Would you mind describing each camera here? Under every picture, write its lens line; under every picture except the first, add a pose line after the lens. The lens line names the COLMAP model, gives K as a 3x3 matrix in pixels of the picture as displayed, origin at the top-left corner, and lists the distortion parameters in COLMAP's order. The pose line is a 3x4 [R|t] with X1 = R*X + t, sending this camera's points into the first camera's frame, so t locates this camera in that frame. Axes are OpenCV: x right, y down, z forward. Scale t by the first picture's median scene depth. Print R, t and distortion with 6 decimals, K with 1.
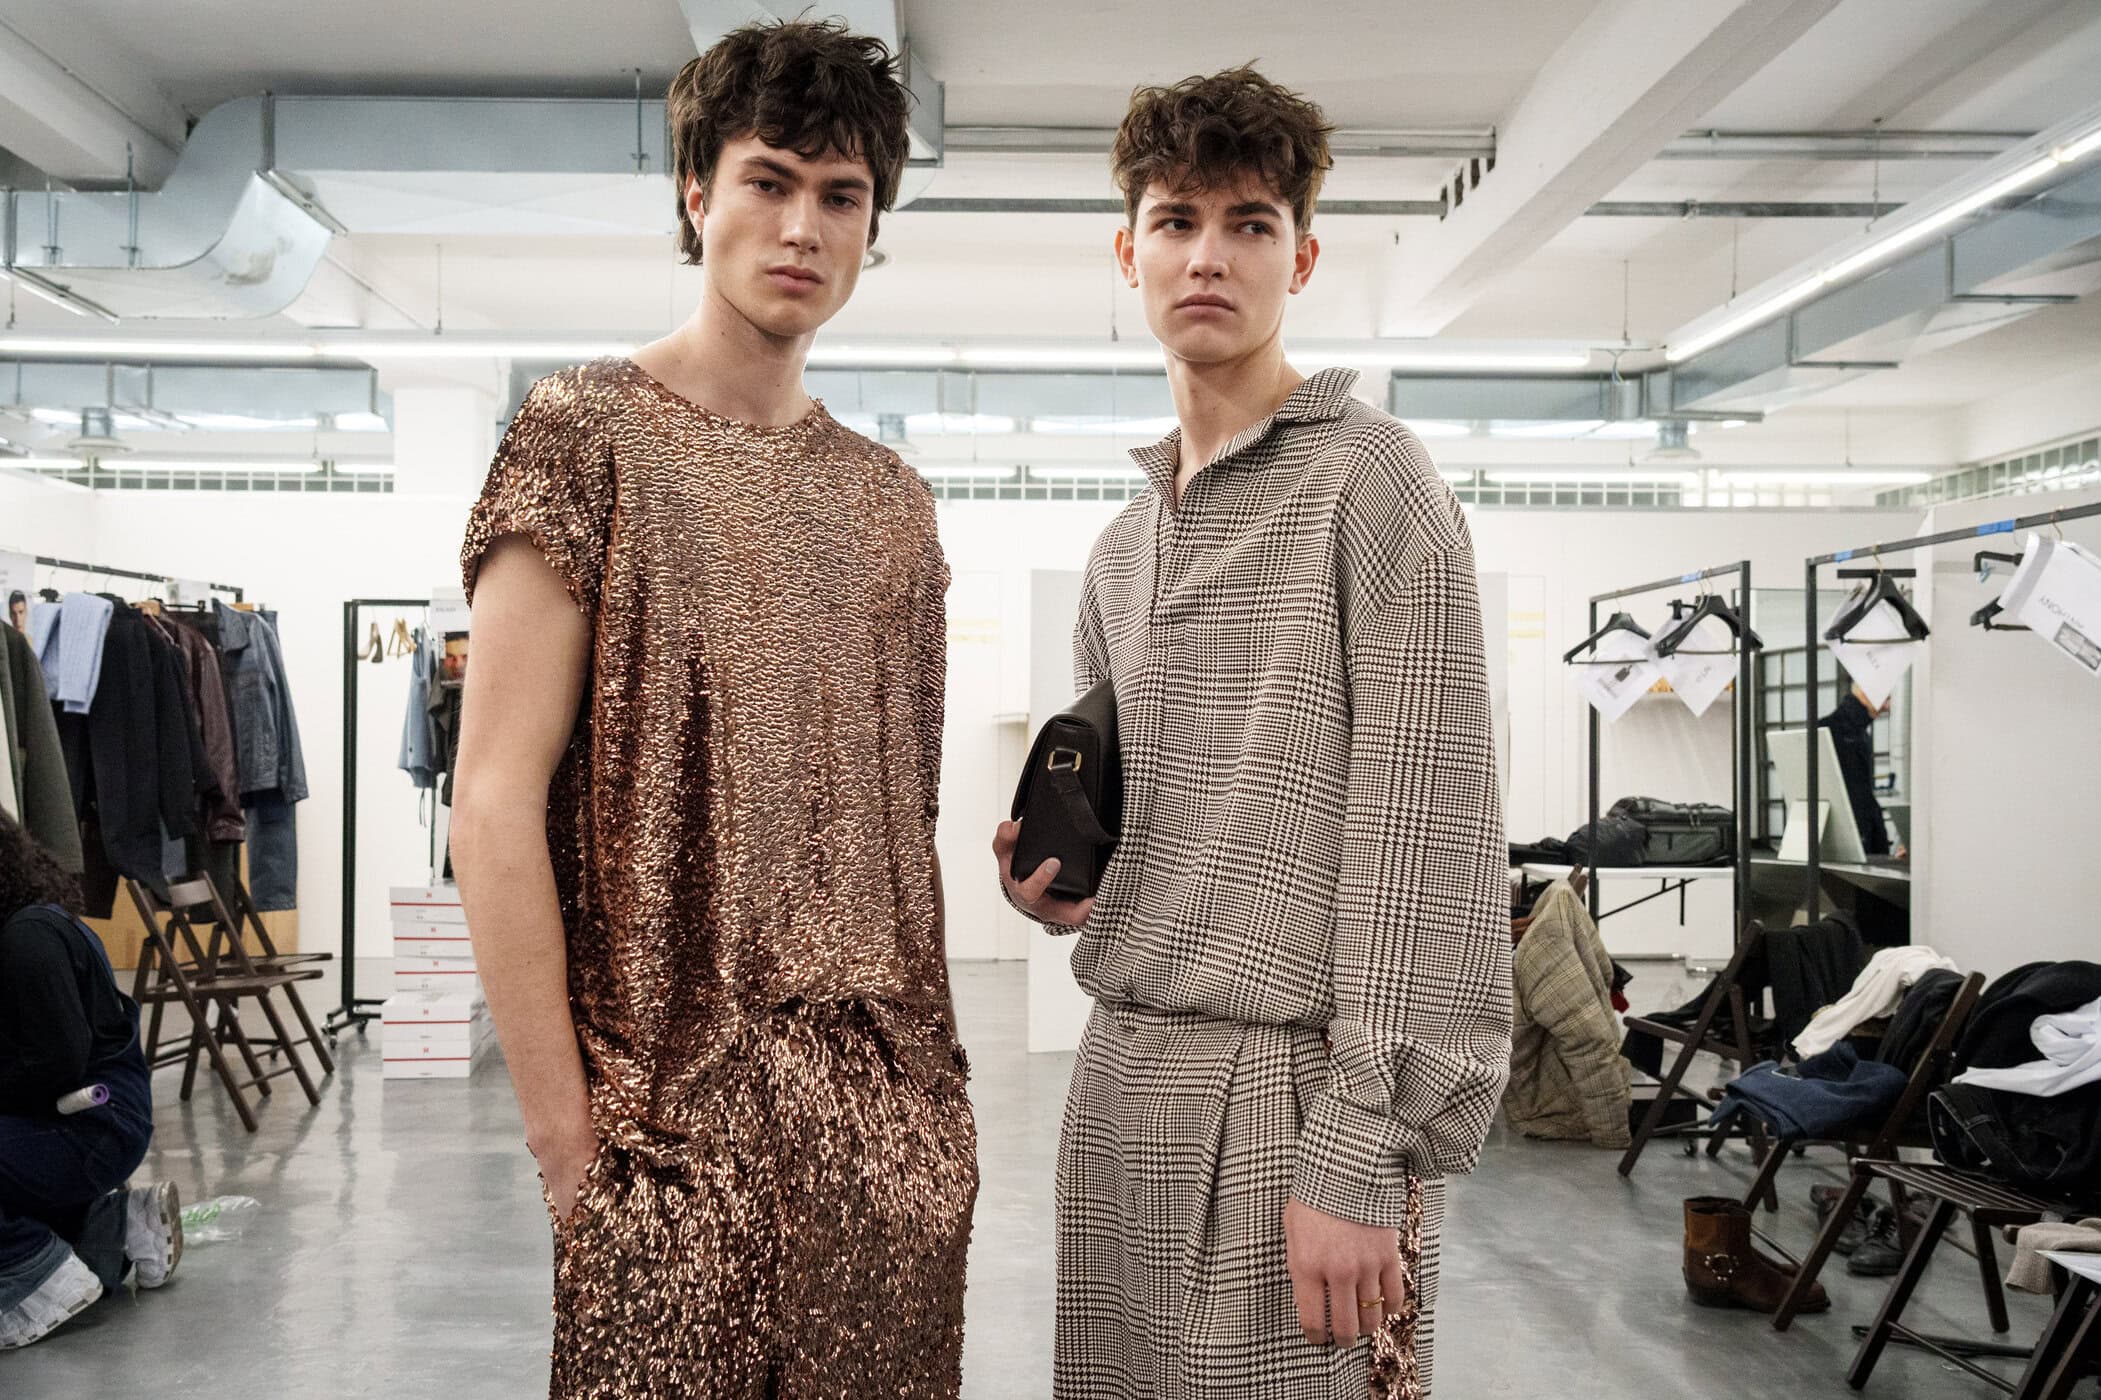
lens RADIAL K [[1760.0, 0, 1042.1], [0, 1760.0, 698.9], [0, 0, 1]] dist [-0.023874, 0.033963]
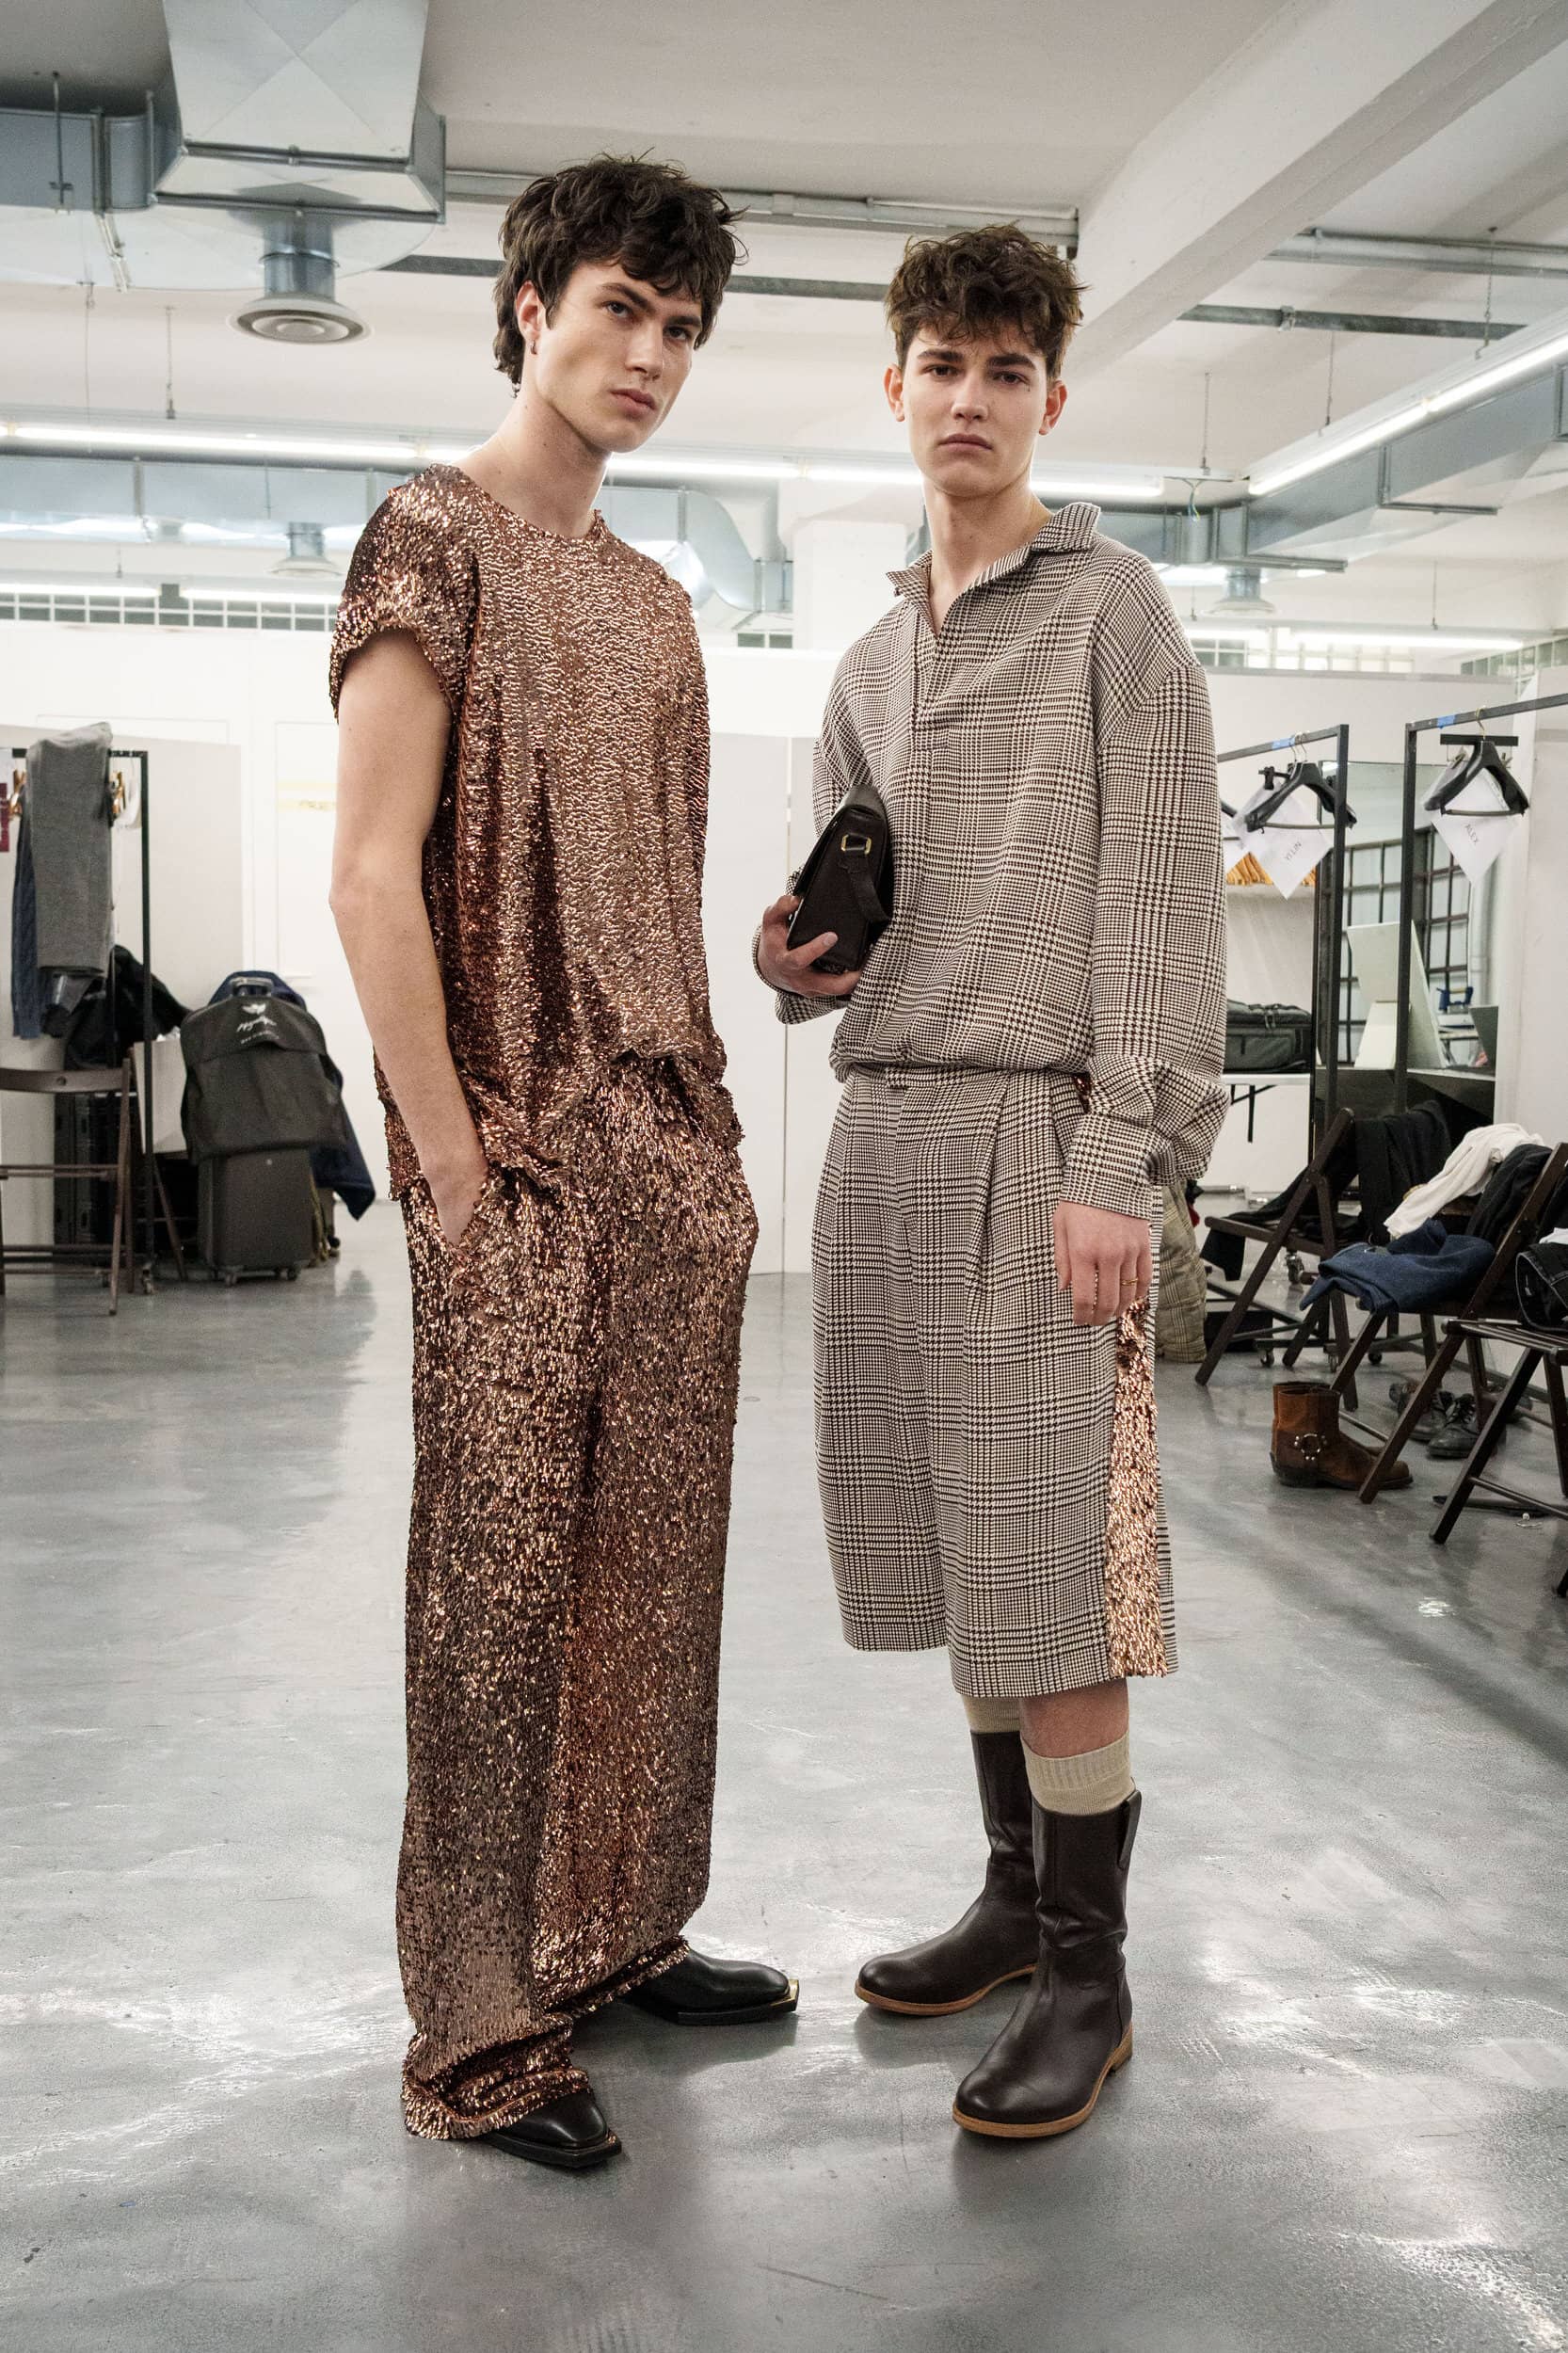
lens RADIAL K [[2350.9, 0, 786.2], [0, 2350.9, 1180.0], [0, 0, 1]] dist [-0.014913, 0.000000]
pose [[0.984486, -0.010187, 0.175166, -0.127600], [-0.008633, 0.994292, 0.106346, 0.037340], [-0.175250, -0.106208, 0.978778, -0.216089]]
